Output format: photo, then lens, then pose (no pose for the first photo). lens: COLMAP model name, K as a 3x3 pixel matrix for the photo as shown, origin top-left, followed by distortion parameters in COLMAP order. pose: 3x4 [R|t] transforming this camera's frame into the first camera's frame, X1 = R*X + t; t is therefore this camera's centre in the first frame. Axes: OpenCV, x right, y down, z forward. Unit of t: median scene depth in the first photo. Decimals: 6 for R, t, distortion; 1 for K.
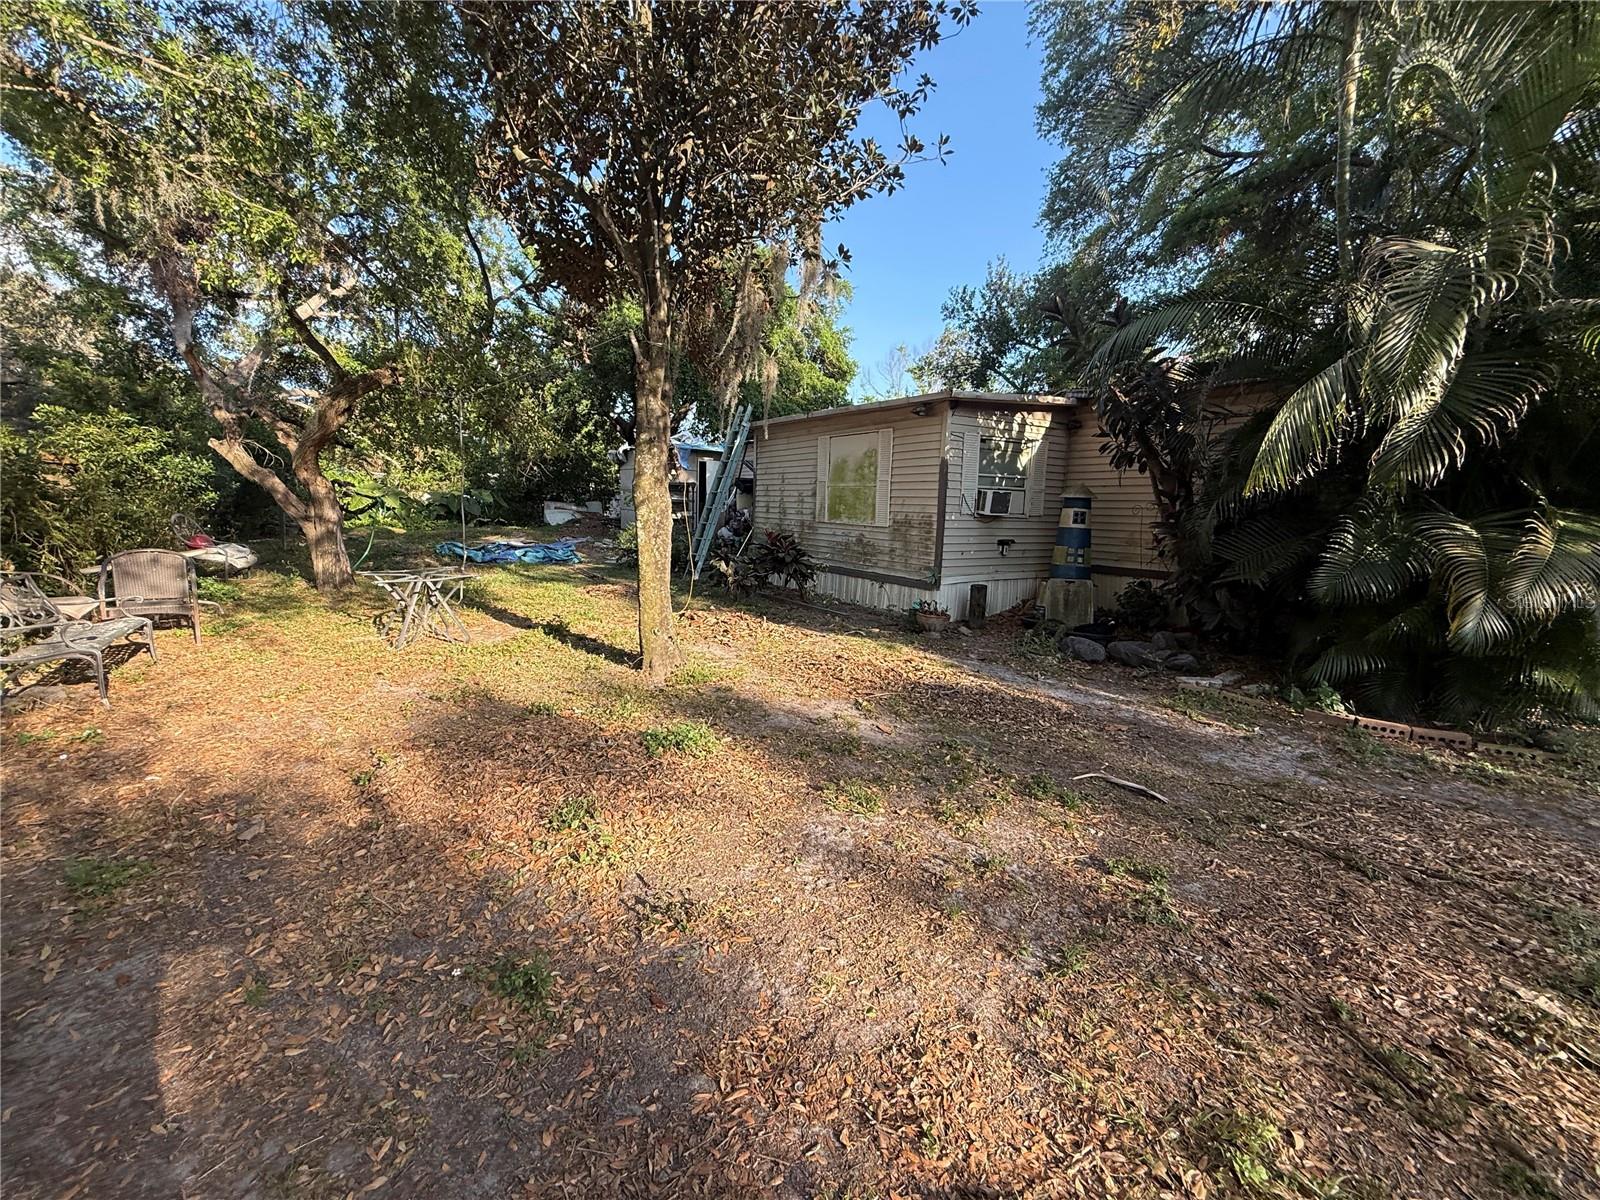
lens RADIAL K [[604.3, 0, 785.2], [0, 604.3, 600.4], [0, 0, 1]] dist [0.000539, 0.000053]
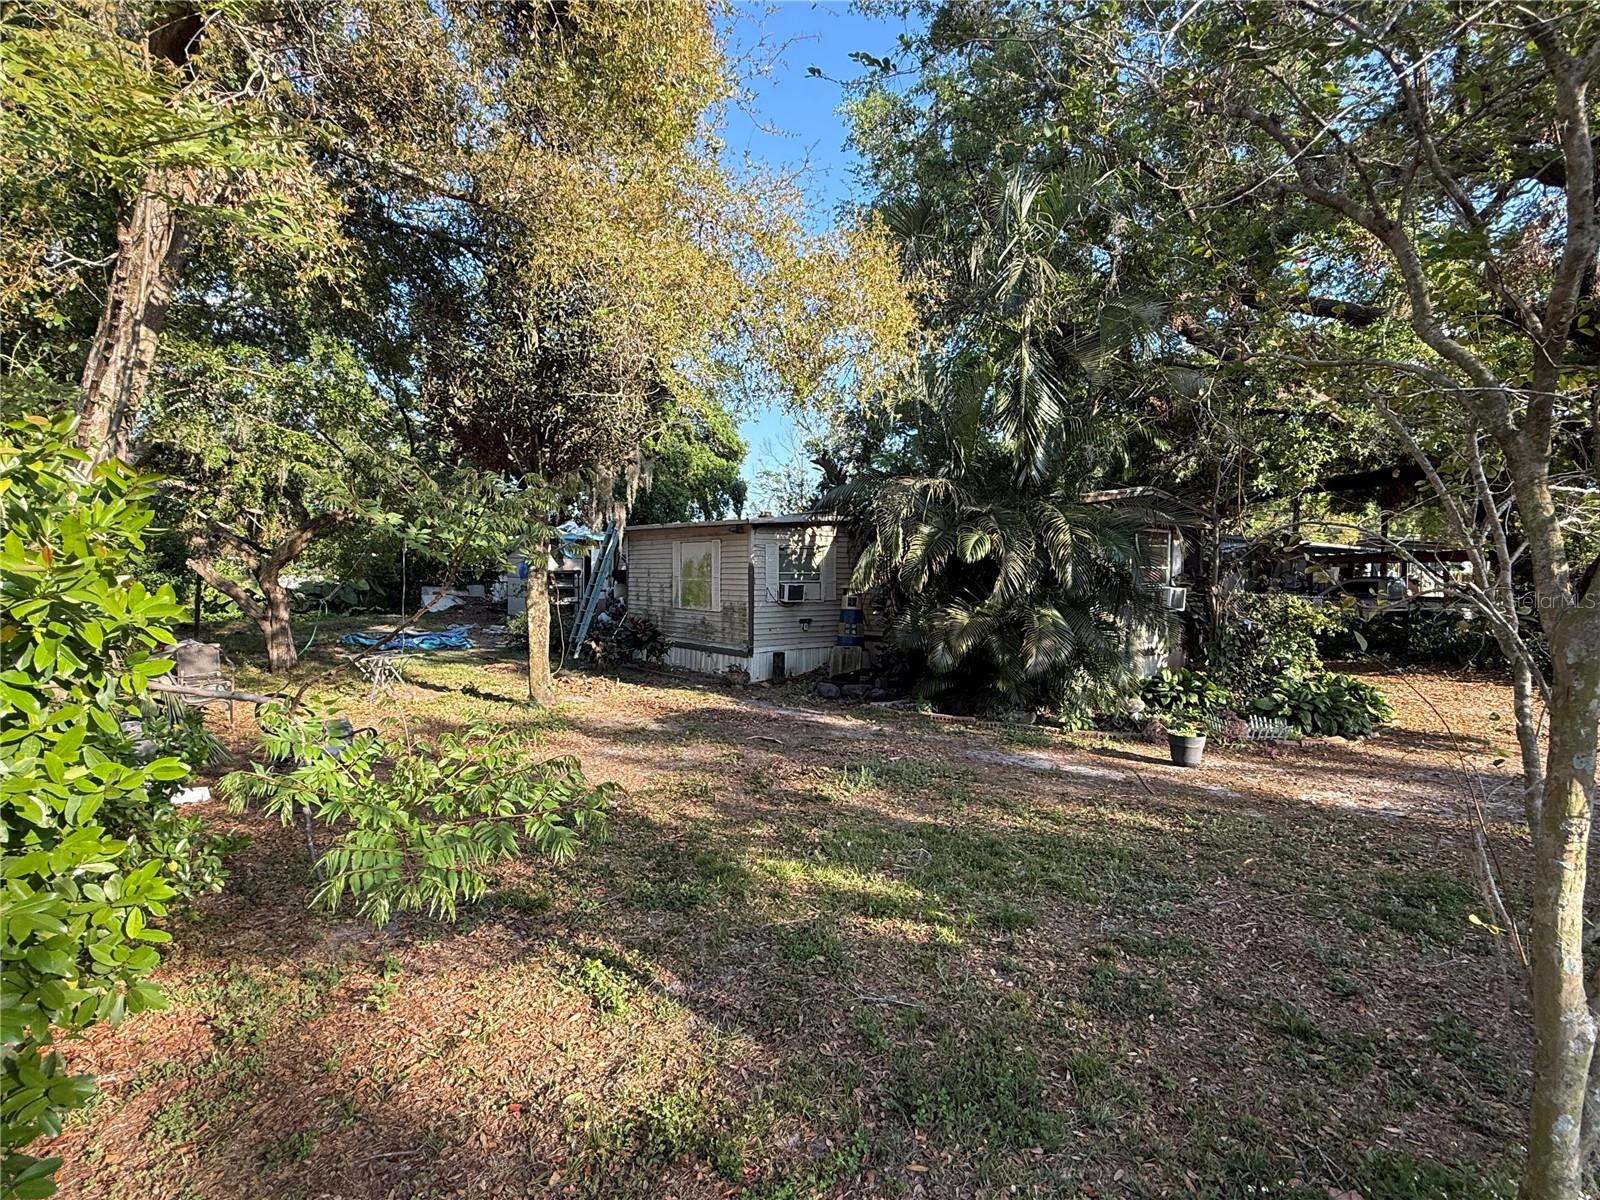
lens RADIAL K [[801.5, 0, 797.8], [0, 801.5, 598.5], [0, 0, 1]] dist [-0.000204, 0.000517]
pose [[0.995064, -0.026054, 0.095758, 0.181069], [0.037345, 0.992302, -0.118076, 0.067224], [-0.091944, 0.121069, 0.988377, -0.800753]]
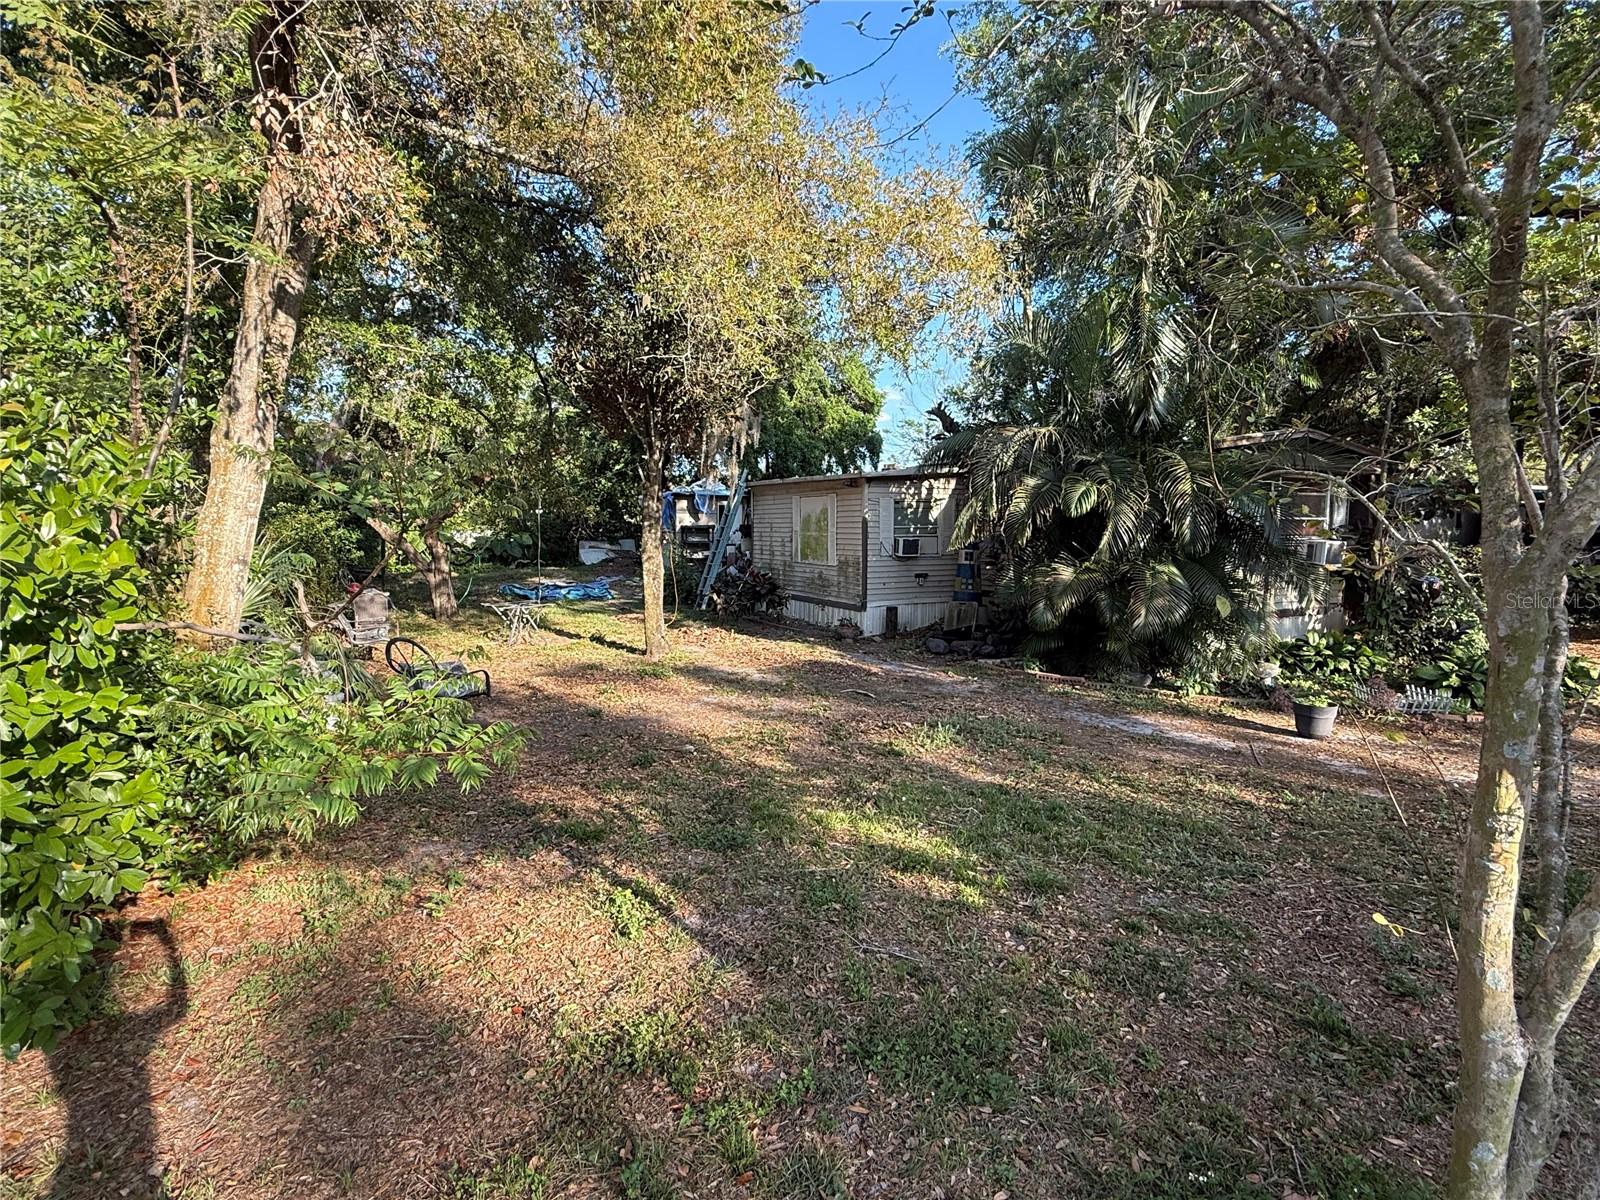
lens RADIAL K [[801.3, 0, 798.9], [0, 801.3, 598.7], [0, 0, 1]] dist [0.000581, -0.000252]
pose [[0.994729, -0.019774, -0.100614, 0.279280], [0.013285, 0.997813, -0.064758, 0.068163], [0.101675, 0.063080, 0.992816, -0.805501]]
